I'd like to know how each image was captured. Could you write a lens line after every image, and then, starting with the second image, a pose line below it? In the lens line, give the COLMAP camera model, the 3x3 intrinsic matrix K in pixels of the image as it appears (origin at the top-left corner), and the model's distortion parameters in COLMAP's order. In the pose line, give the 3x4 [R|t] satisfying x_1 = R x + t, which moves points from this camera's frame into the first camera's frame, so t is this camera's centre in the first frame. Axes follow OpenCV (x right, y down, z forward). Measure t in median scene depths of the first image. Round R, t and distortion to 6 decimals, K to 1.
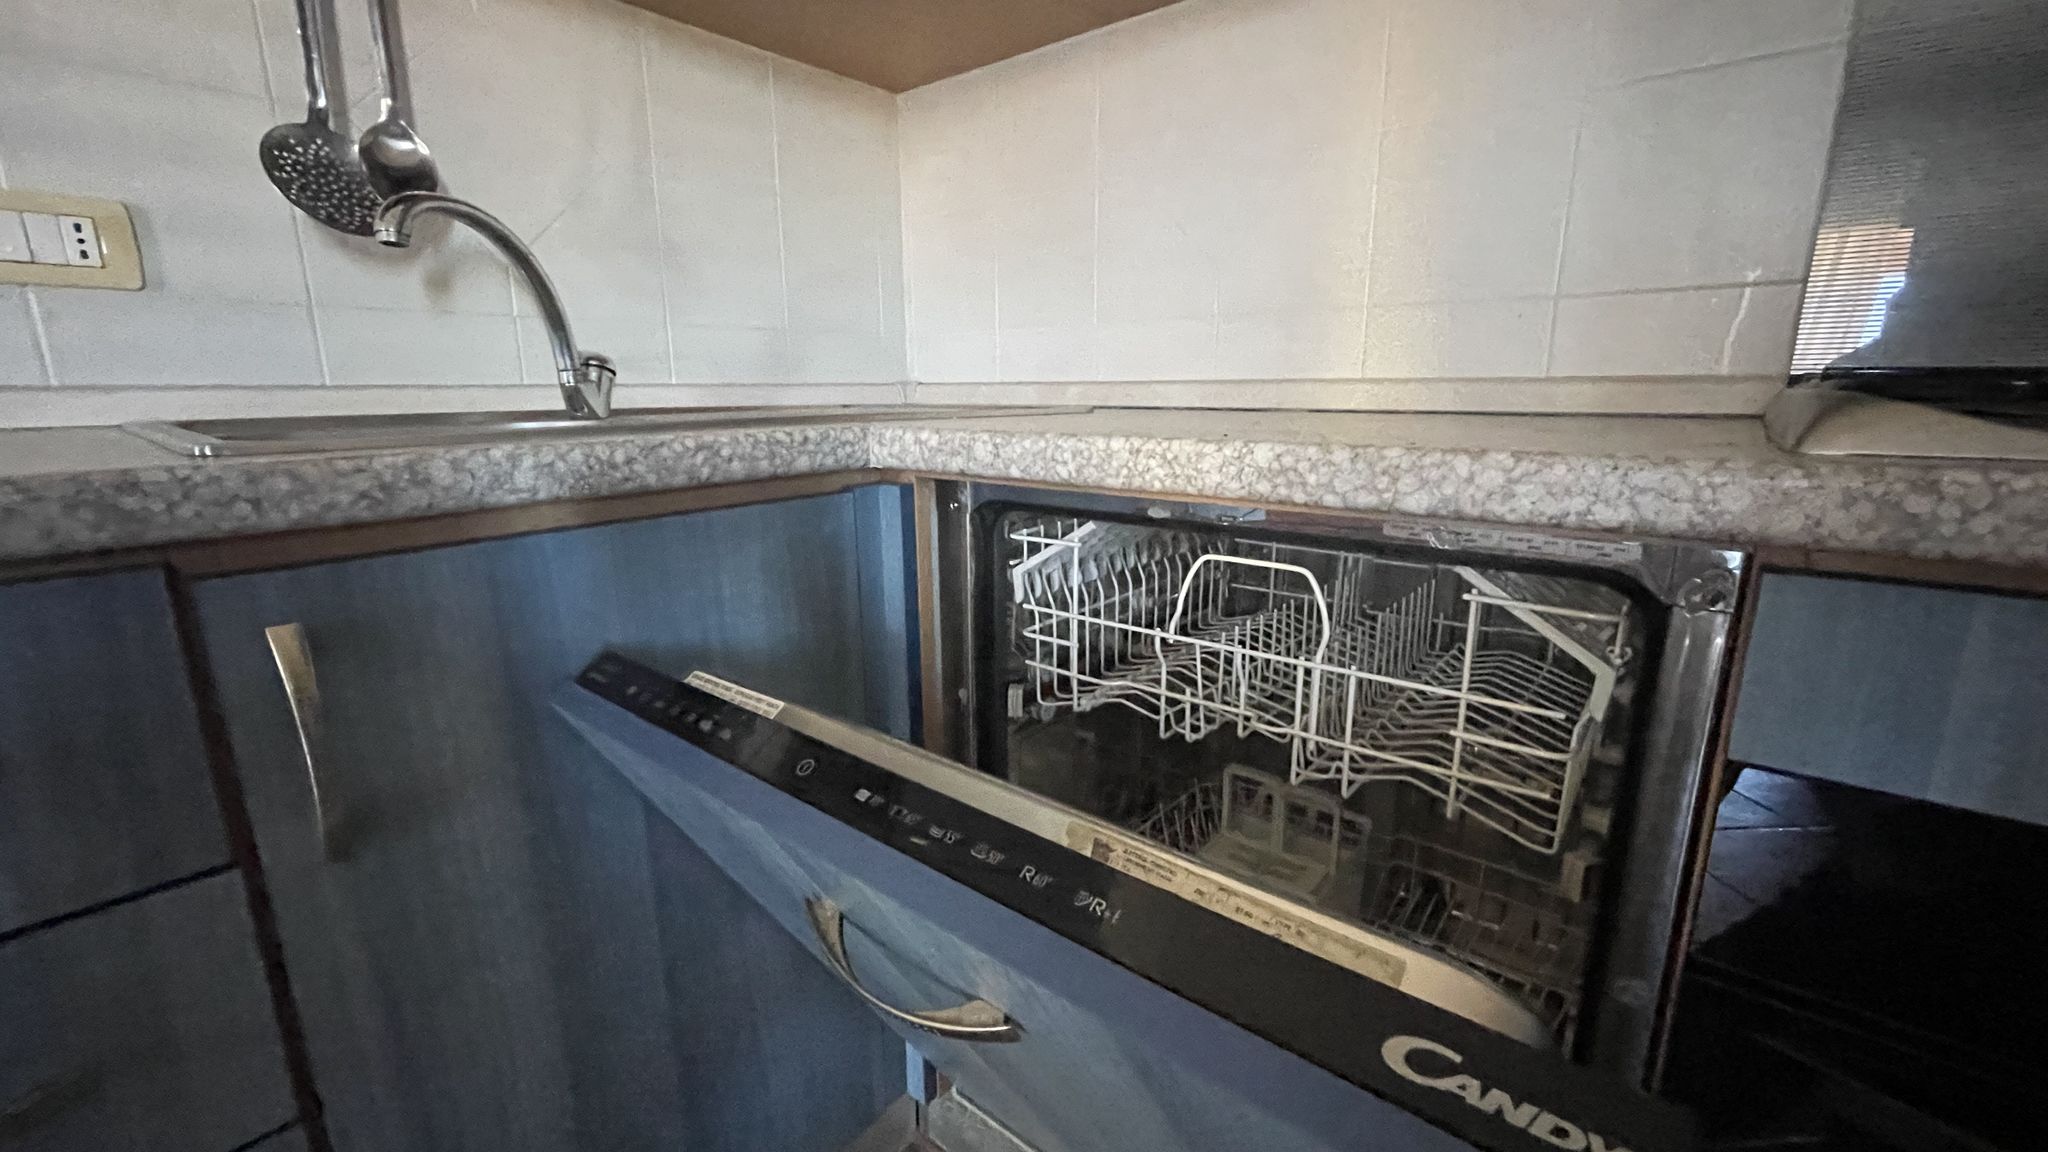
lens RADIAL K [[827.0, 0, 1034.1], [0, 827.0, 559.2], [0, 0, 1]] dist [-0.003533, 0.001135]
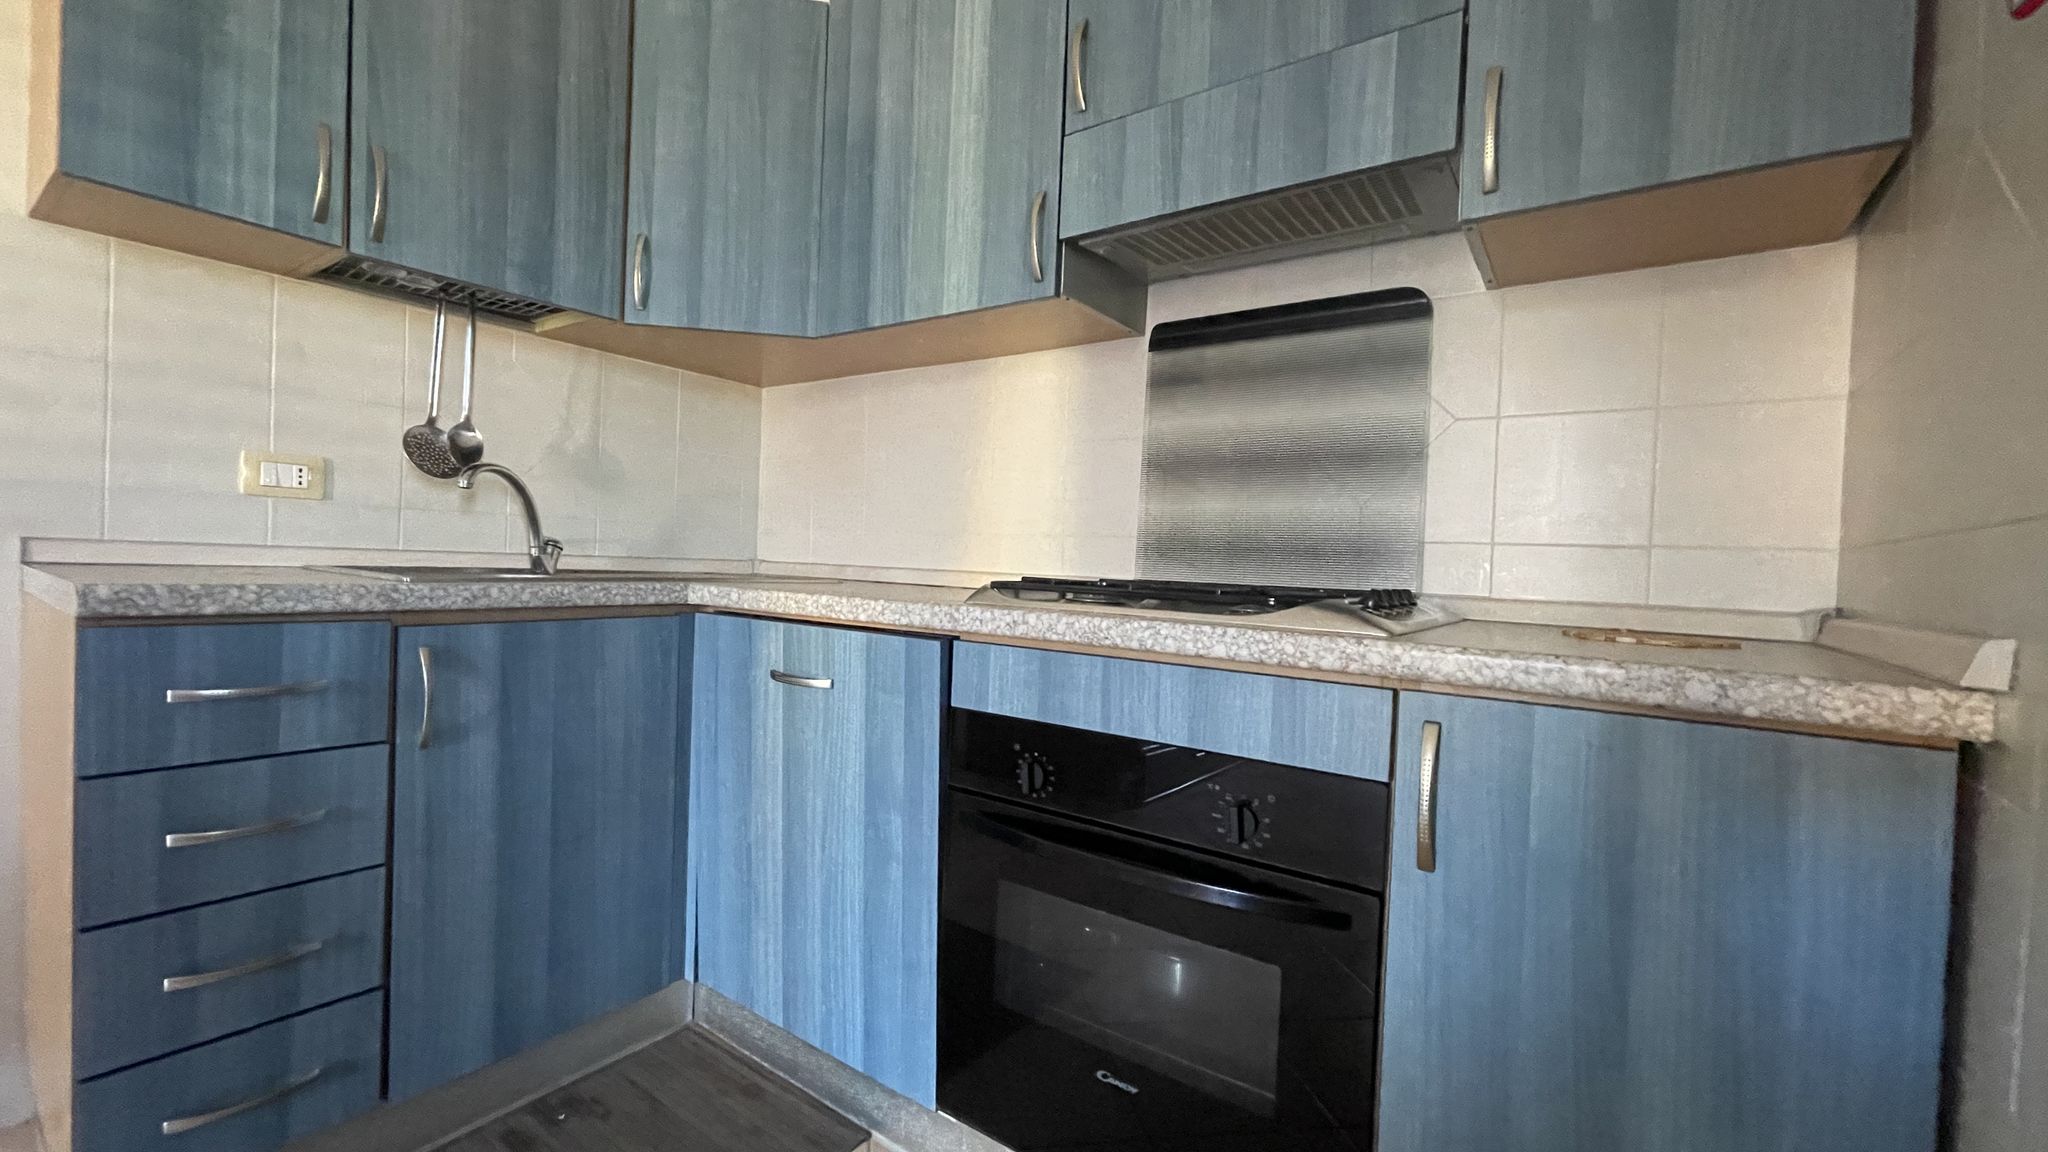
lens RADIAL K [[827.0, 0, 1020.6], [0, 827.0, 572.0], [0, 0, 1]] dist [-0.003533, 0.001135]
pose [[0.996951, 0.043960, 0.064468, 0.464128], [-0.030652, 0.980418, -0.194526, 0.175688], [-0.071757, 0.191957, 0.978776, -1.026709]]
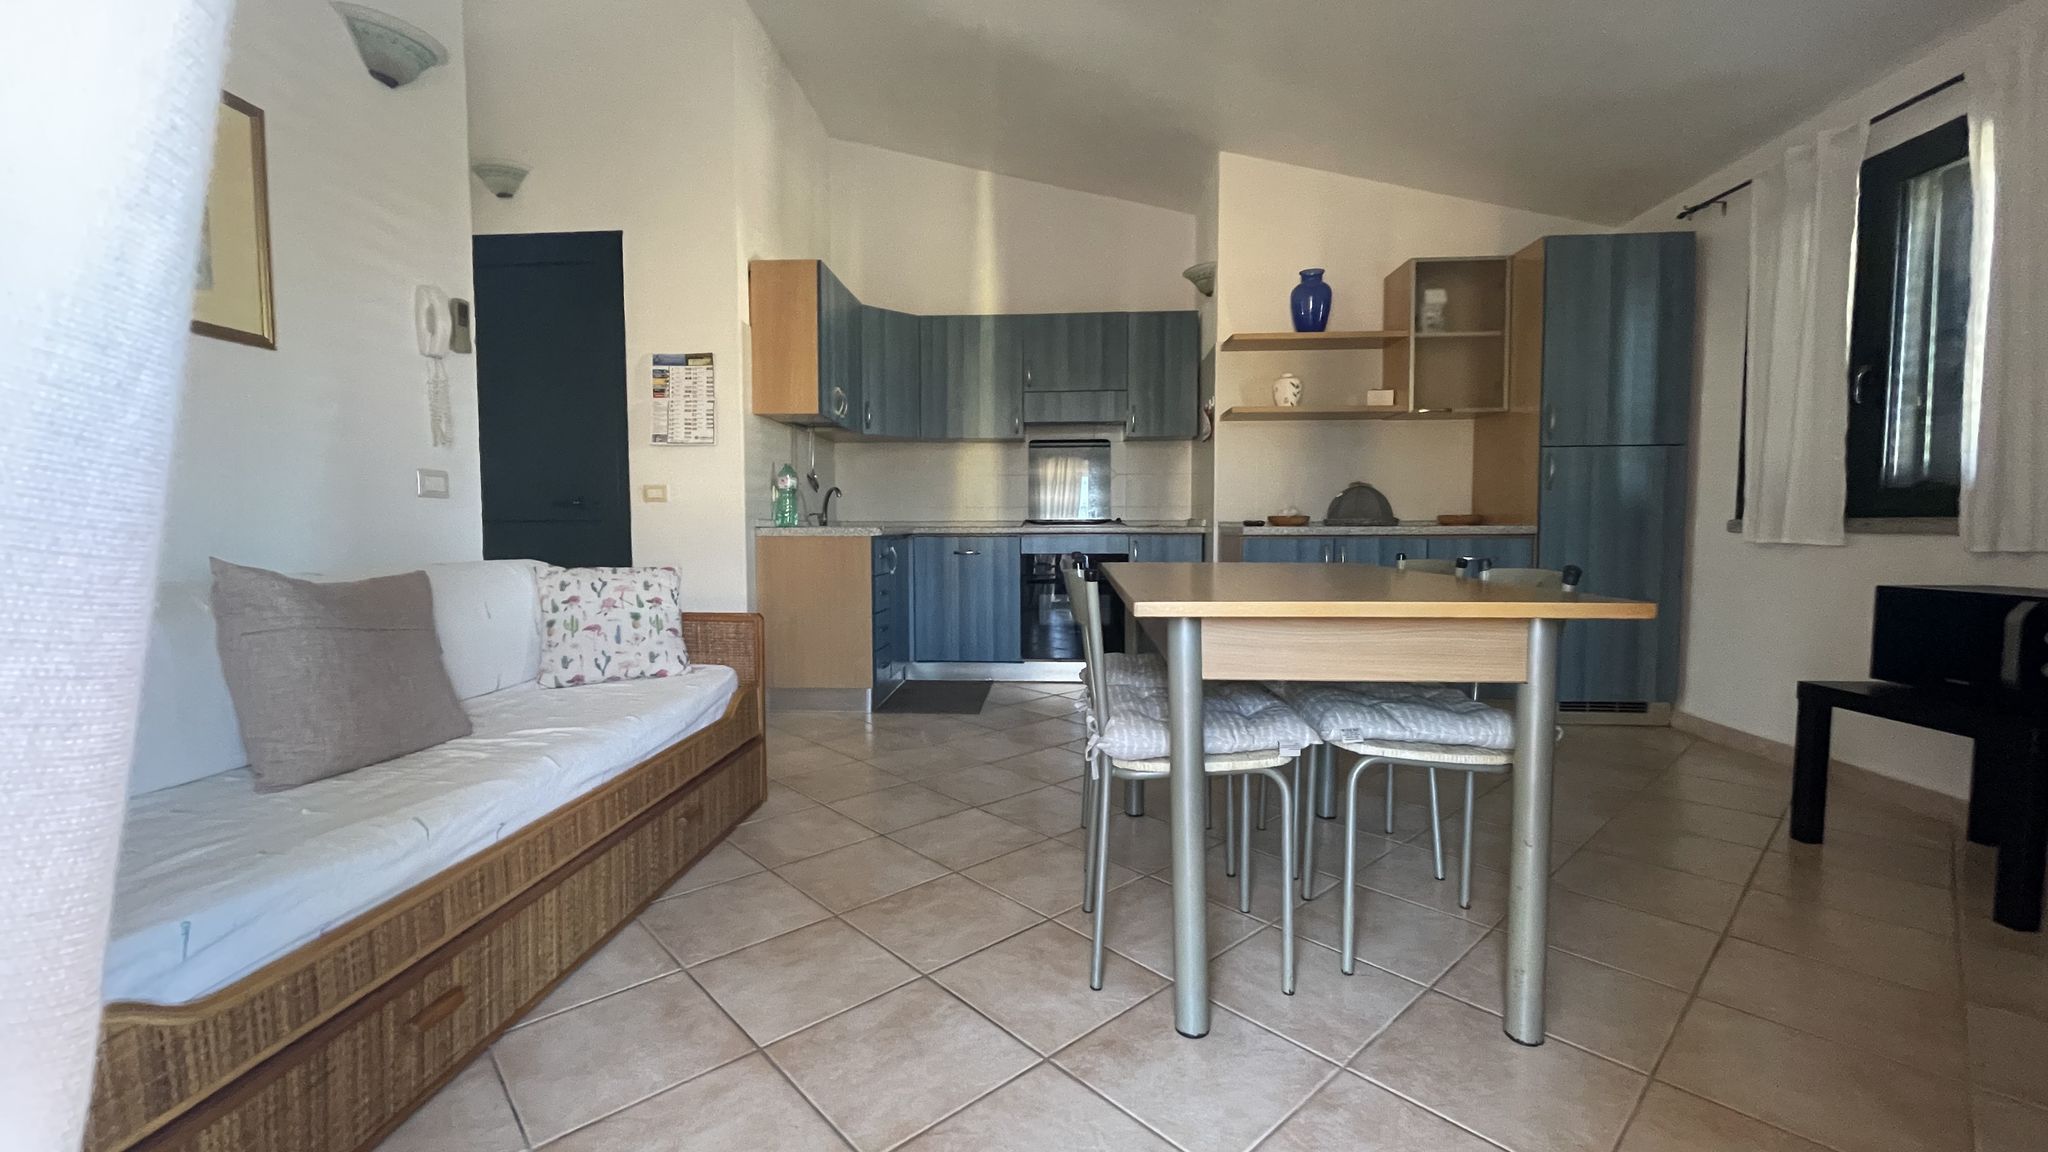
lens RADIAL K [[827.0, 0, 1017.1], [0, 827.0, 575.4], [0, 0, 1]] dist [-0.003533, 0.001135]
pose [[0.807988, -0.032239, 0.588316, -3.109914], [0.120462, 0.986449, -0.111386, 0.942710], [-0.576753, 0.160868, 0.800923, -4.192825]]
